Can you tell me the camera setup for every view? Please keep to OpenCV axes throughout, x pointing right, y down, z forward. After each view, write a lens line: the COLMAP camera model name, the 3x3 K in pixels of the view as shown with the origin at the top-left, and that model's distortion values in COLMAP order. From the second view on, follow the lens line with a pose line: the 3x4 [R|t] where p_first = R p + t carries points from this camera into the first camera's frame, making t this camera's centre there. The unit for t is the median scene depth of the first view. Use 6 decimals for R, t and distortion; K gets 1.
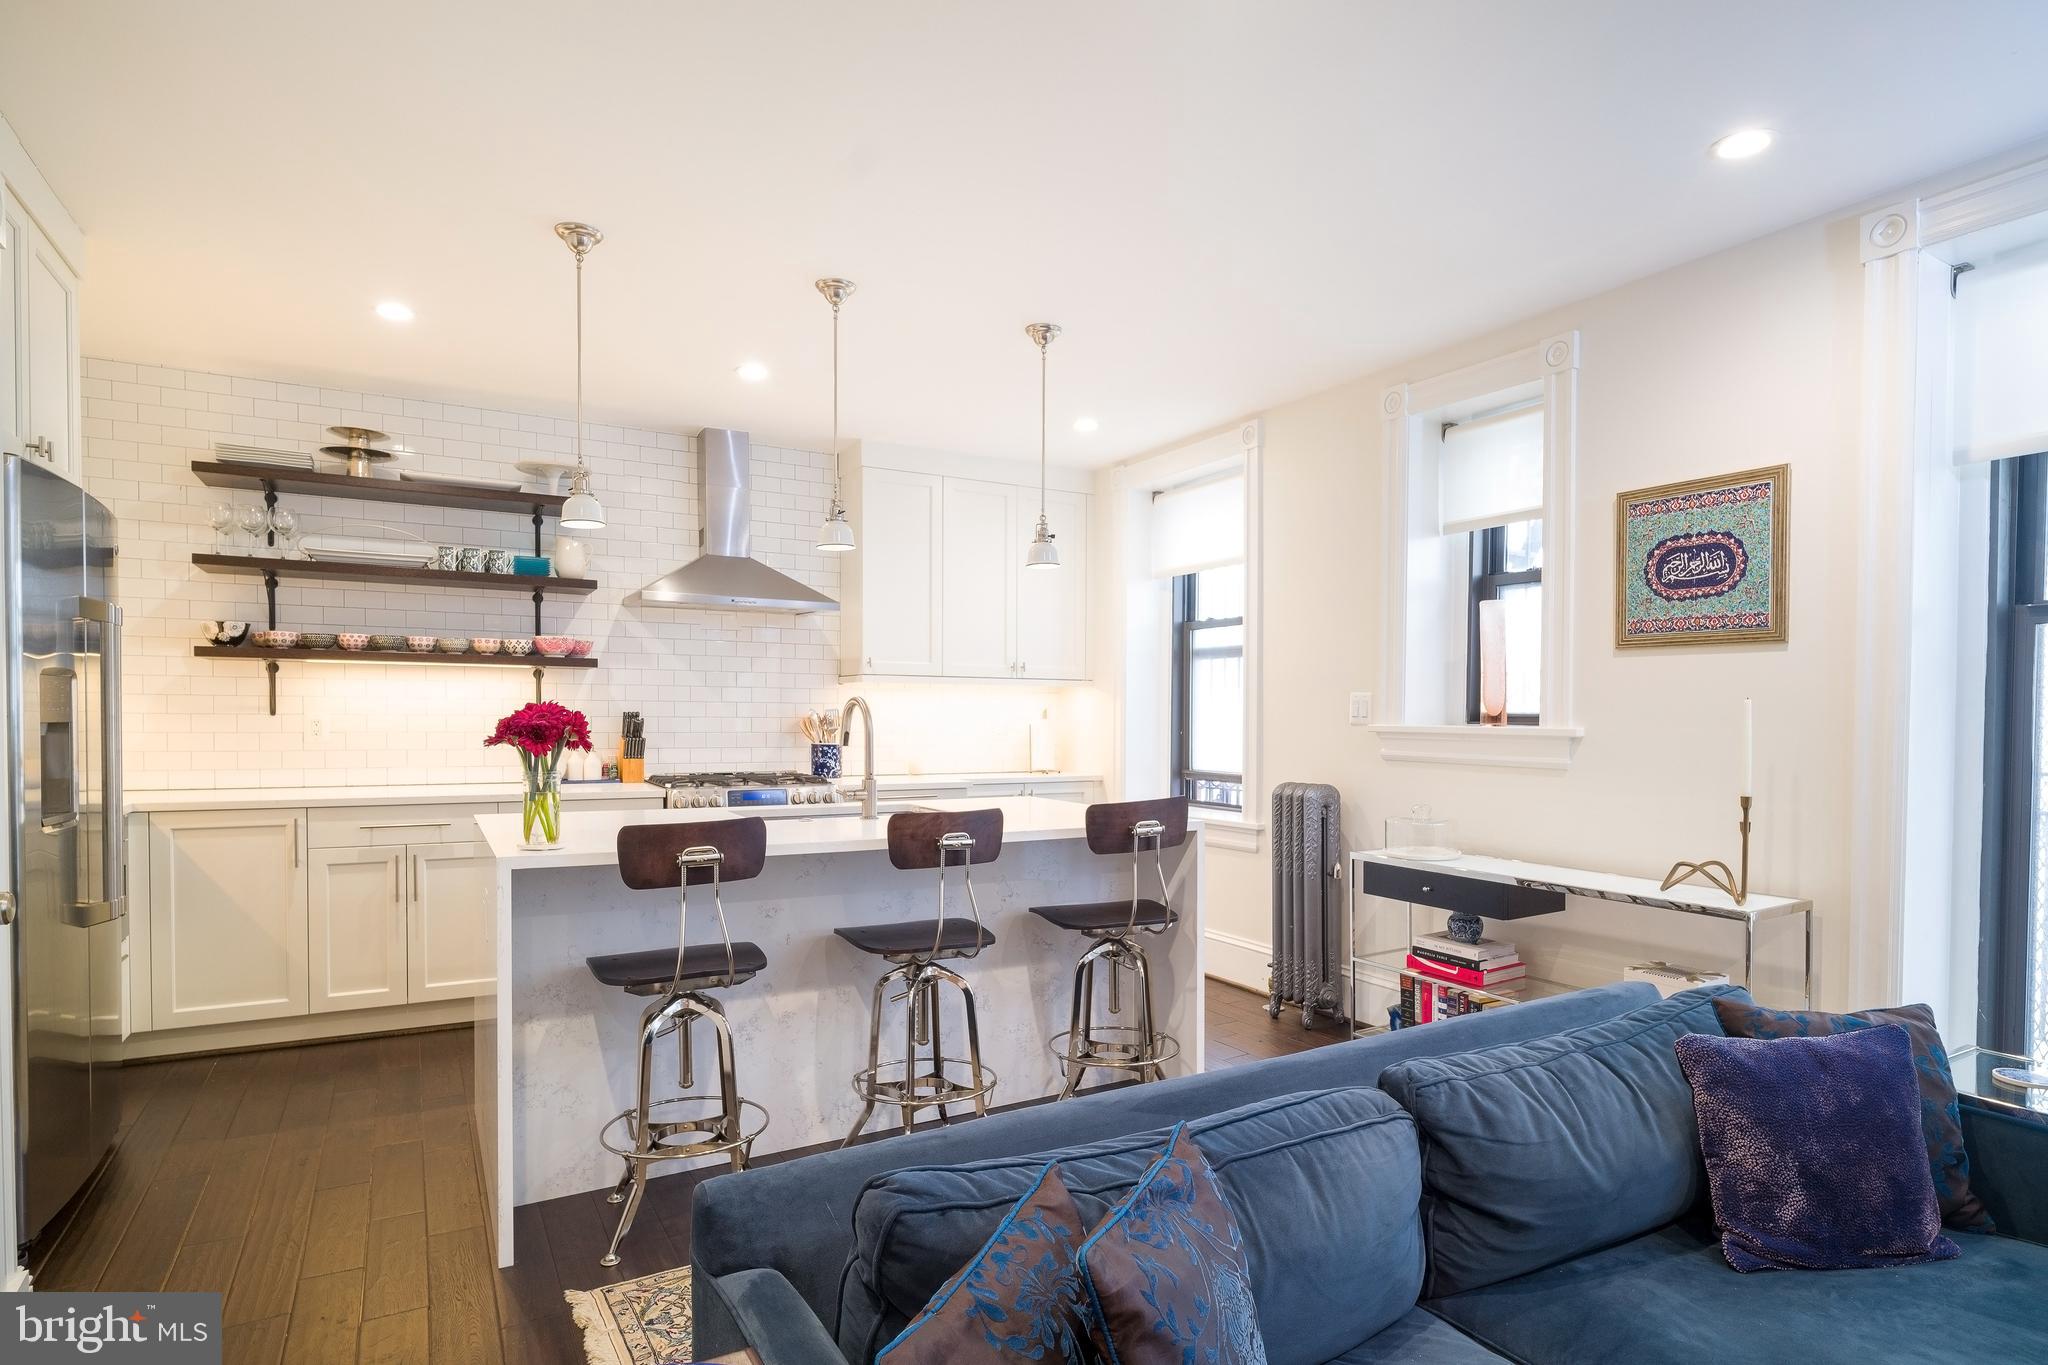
lens RADIAL K [[1082.0, 0, 1007.5], [0, 1082.0, 726.4], [0, 0, 1]] dist [-0.006160, 0.002973]
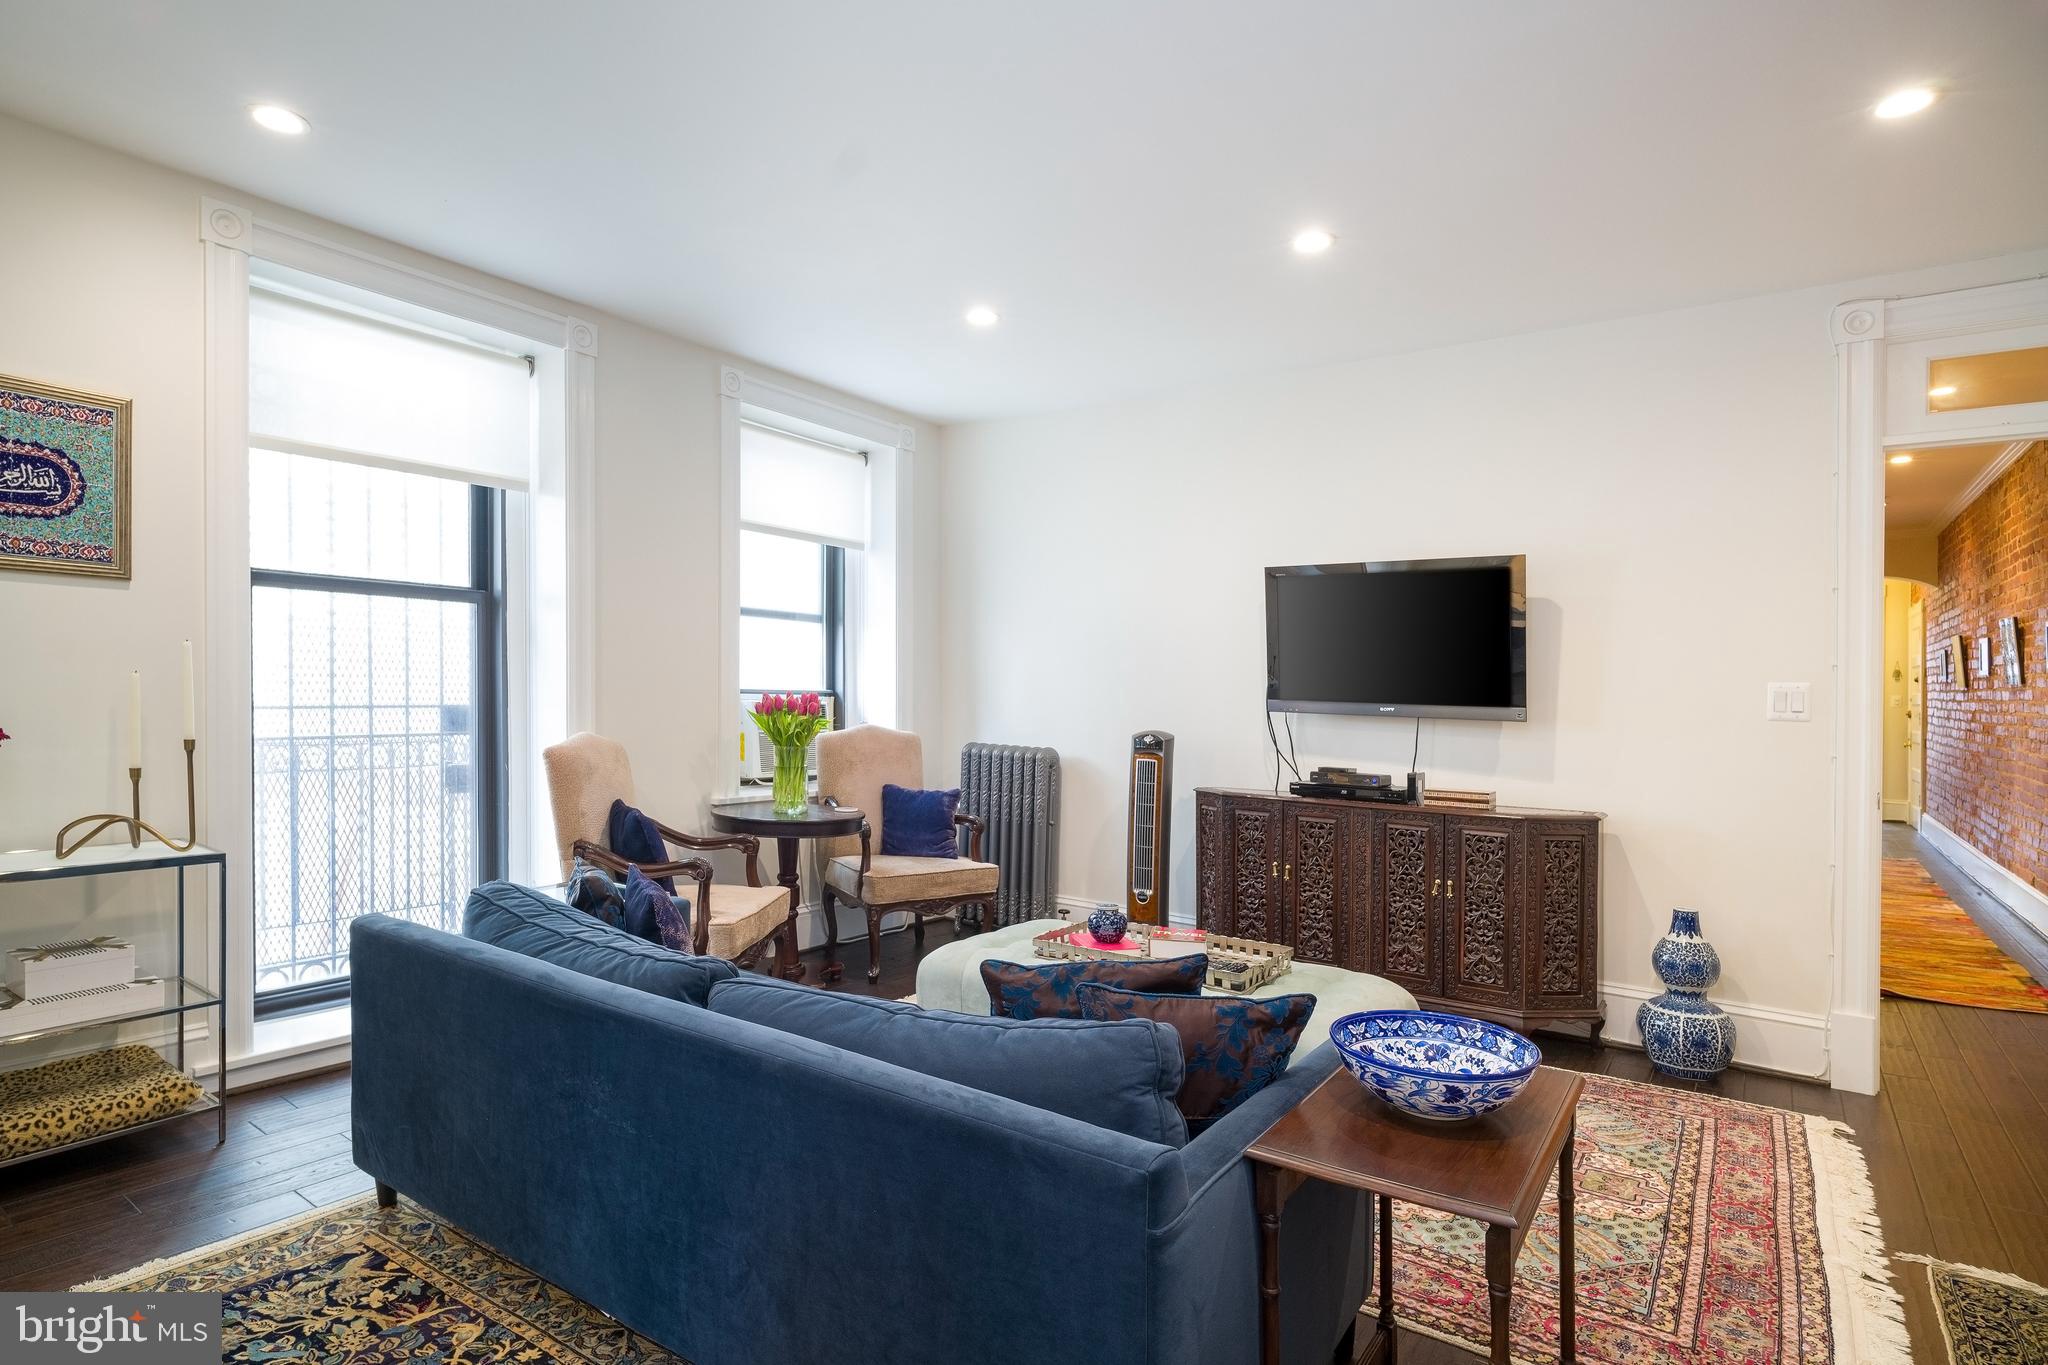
lens RADIAL K [[1082.0, 0, 1013.9], [0, 1082.0, 672.4], [0, 0, 1]] dist [-0.006160, 0.002973]
pose [[-0.440127, -0.002266, 0.897933, -0.403152], [-0.015943, 0.999859, -0.005292, -0.002738], [-0.897794, -0.016645, -0.440101, 0.565649]]
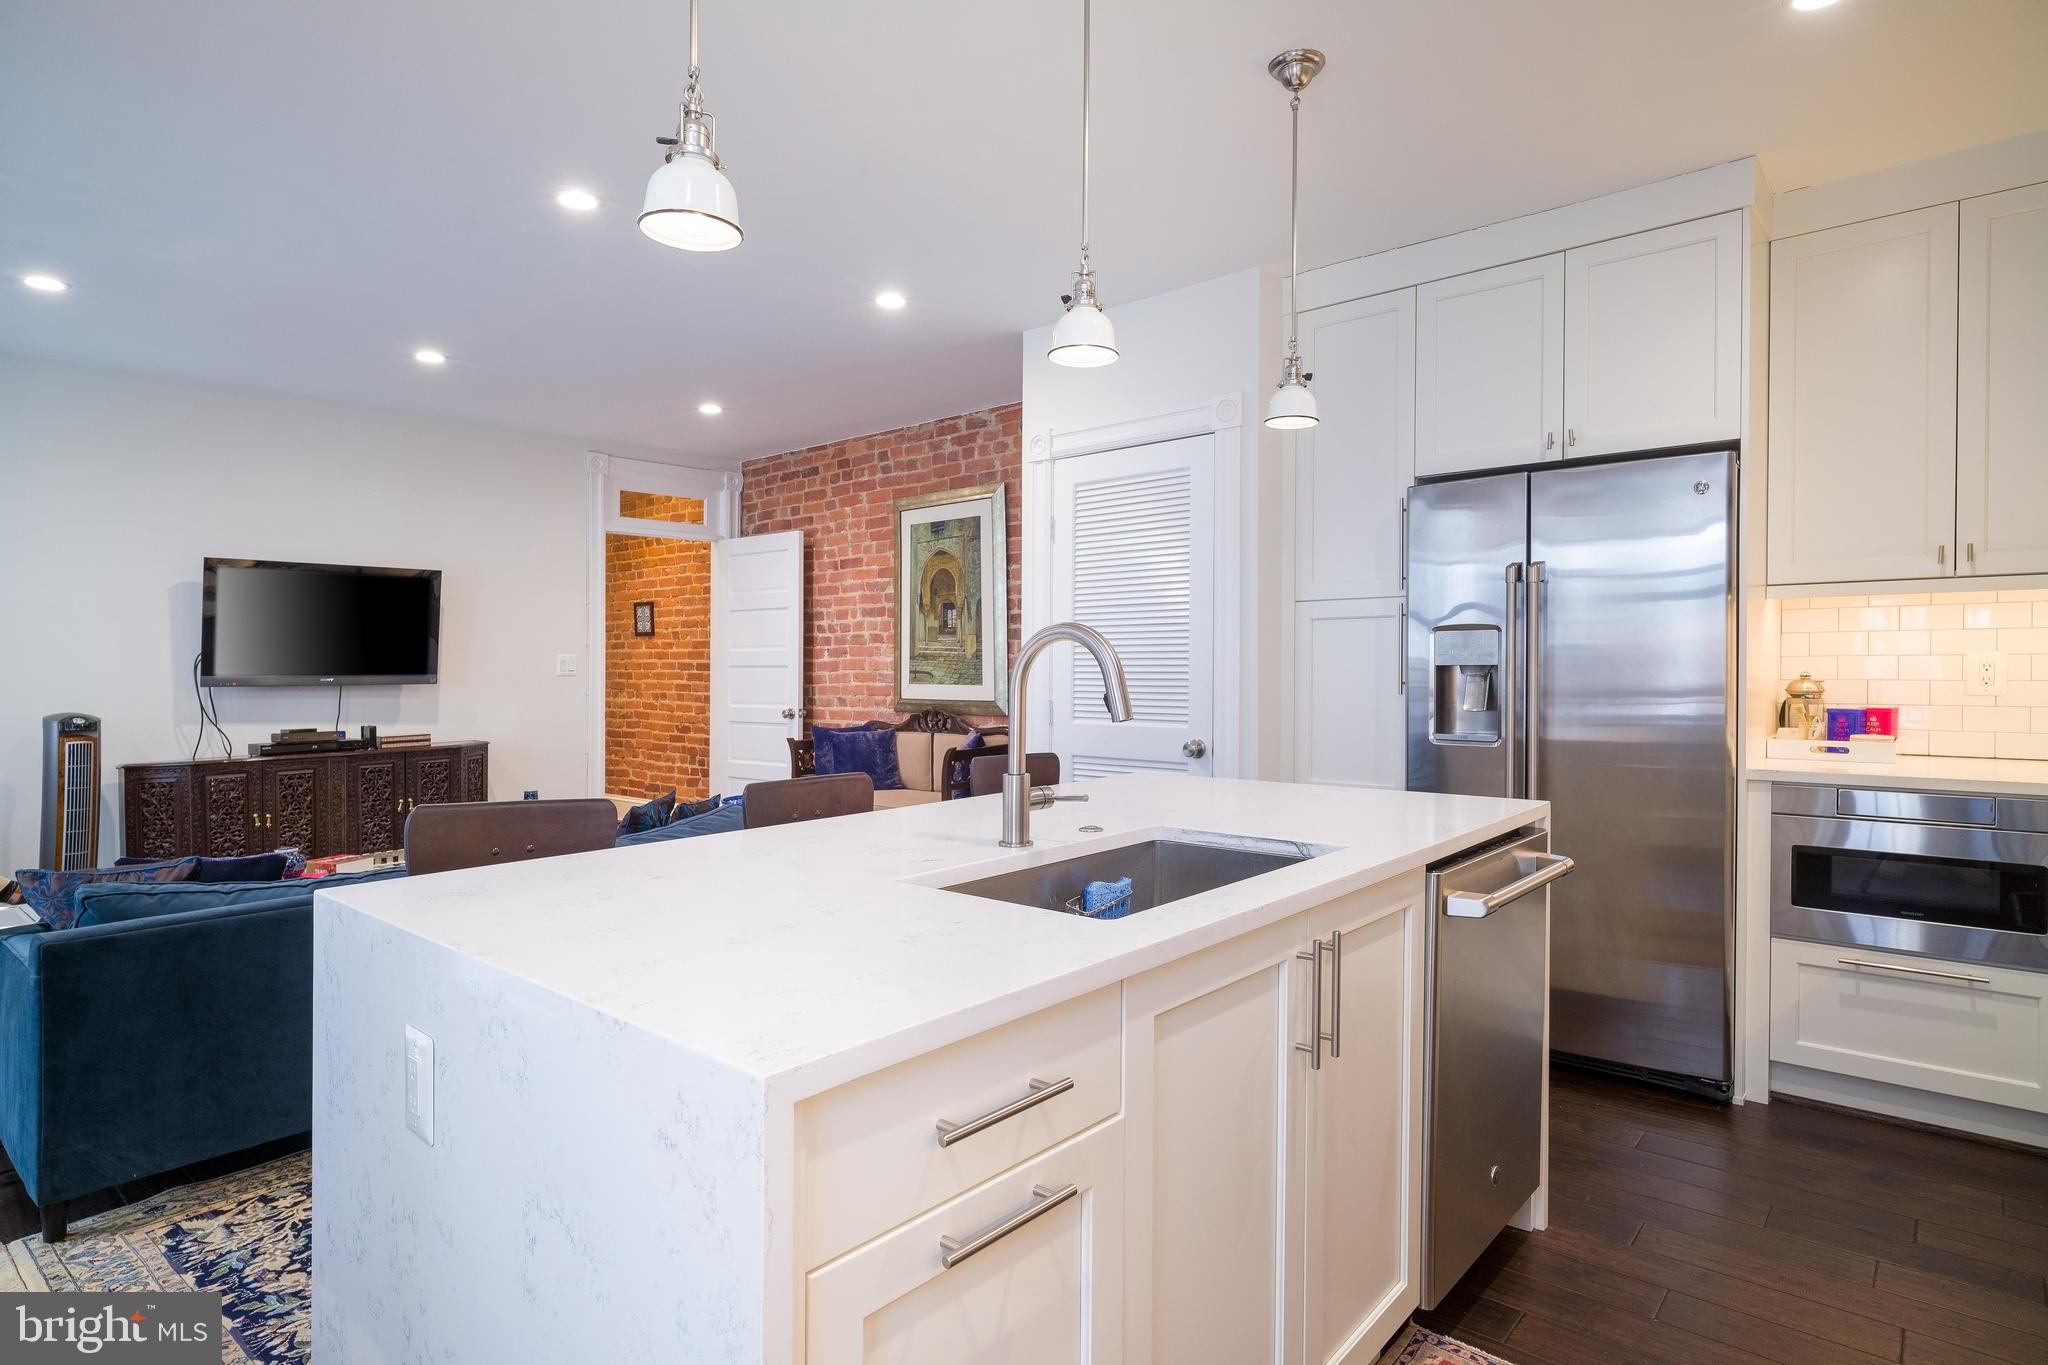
lens RADIAL K [[1082.0, 0, 1031.1], [0, 1082.0, 668.2], [0, 0, 1]] dist [-0.006160, 0.002973]
pose [[-0.942185, 0.003683, -0.335072, 0.054774], [-0.000787, 0.999913, 0.013201, -0.012361], [0.335091, 0.012702, -0.942100, 1.419735]]
